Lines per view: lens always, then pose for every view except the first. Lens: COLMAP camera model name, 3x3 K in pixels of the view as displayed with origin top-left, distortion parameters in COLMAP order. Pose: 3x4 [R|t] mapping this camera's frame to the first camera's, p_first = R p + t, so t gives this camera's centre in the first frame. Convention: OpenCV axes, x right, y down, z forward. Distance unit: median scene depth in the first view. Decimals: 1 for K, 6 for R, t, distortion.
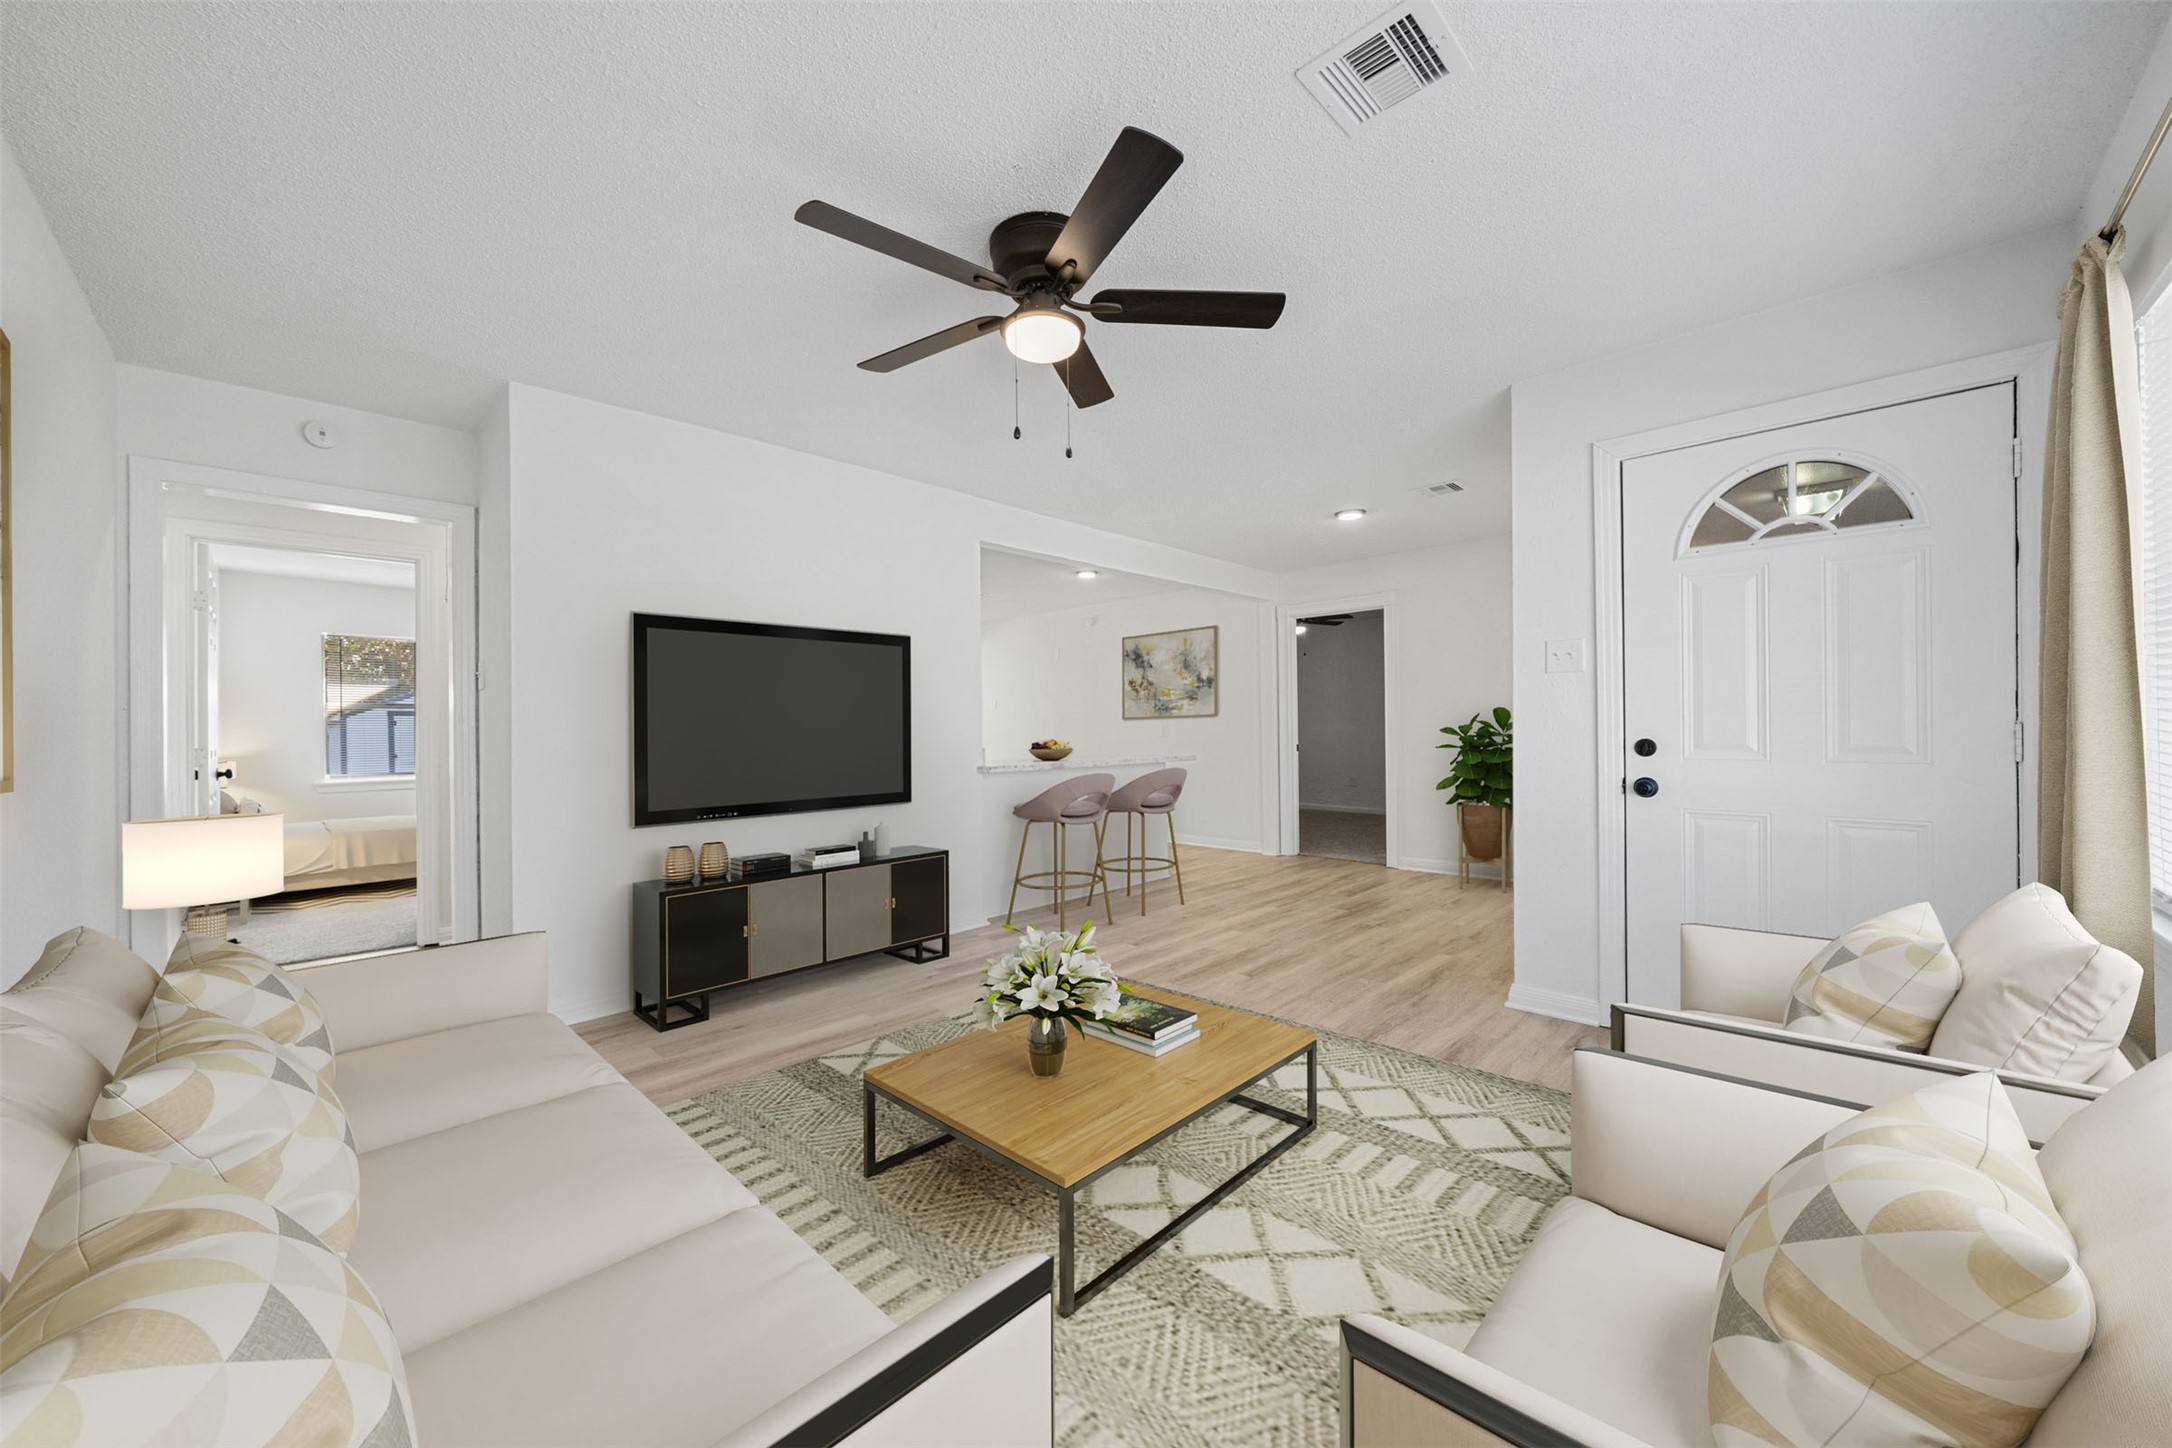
lens RADIAL K [[797.4, 0, 1092.2], [0, 797.4, 725.8], [0, 0, 1]] dist [-0.000204, -0.000070]
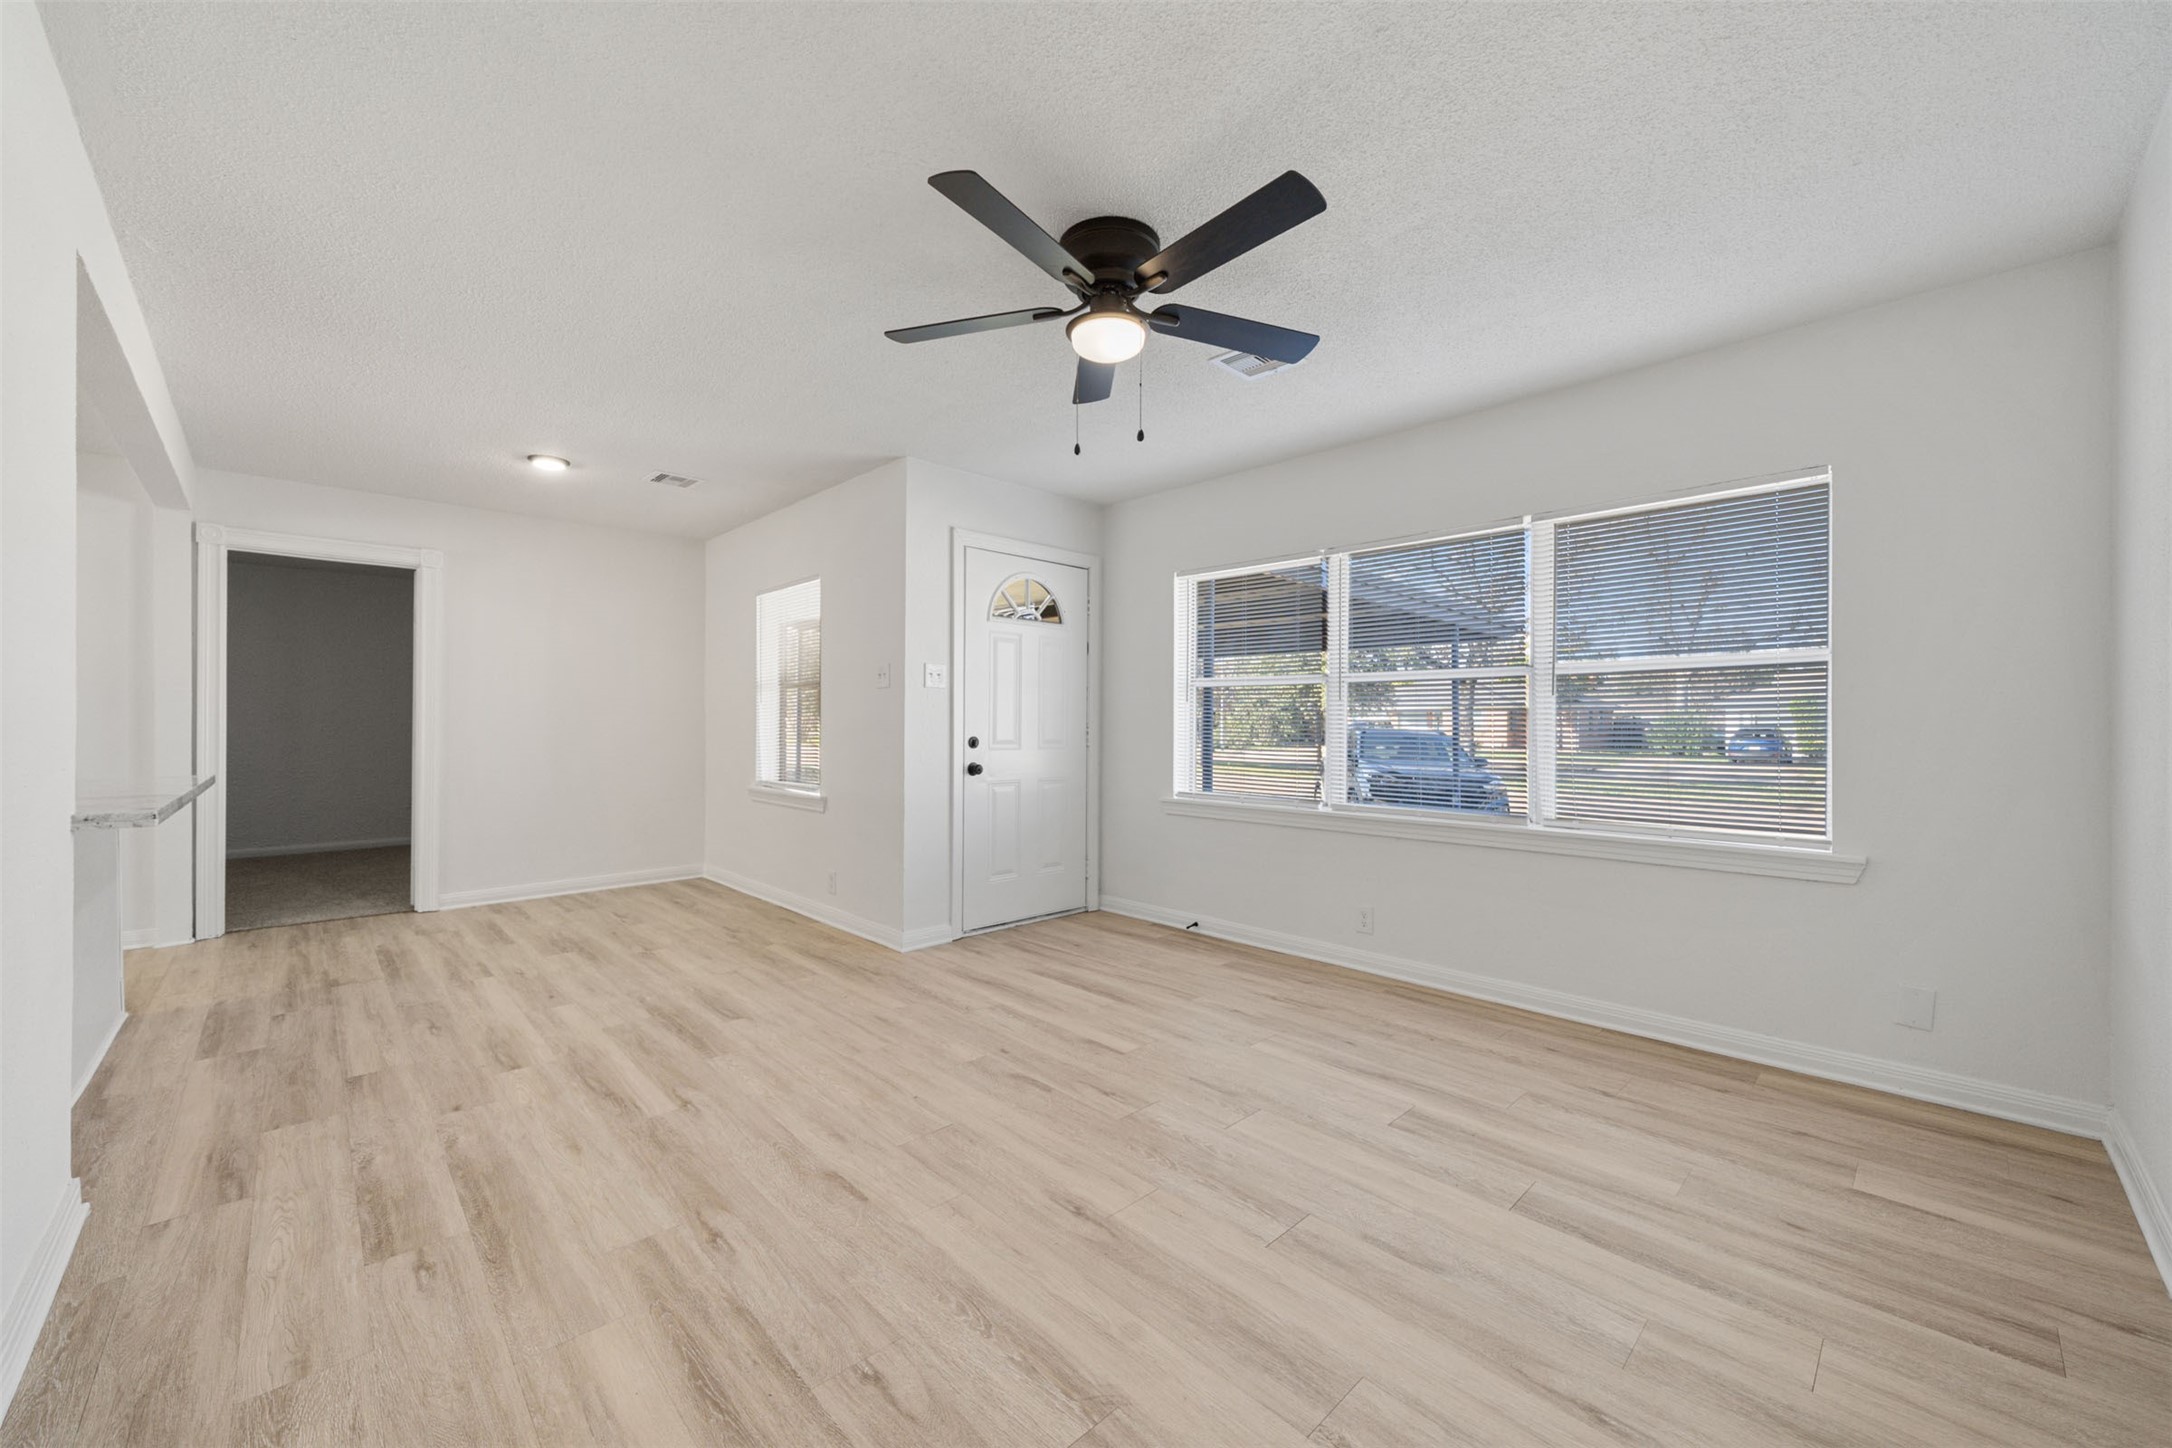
lens RADIAL K [[797.4, 0, 1089.7], [0, 797.4, 724.5], [0, 0, 1]] dist [-0.000204, -0.000070]
pose [[0.027595, 0.012388, 0.999542, -0.590208], [-0.003847, 0.999917, -0.012286, 0.008219], [-0.999612, -0.003506, 0.027640, 0.548908]]
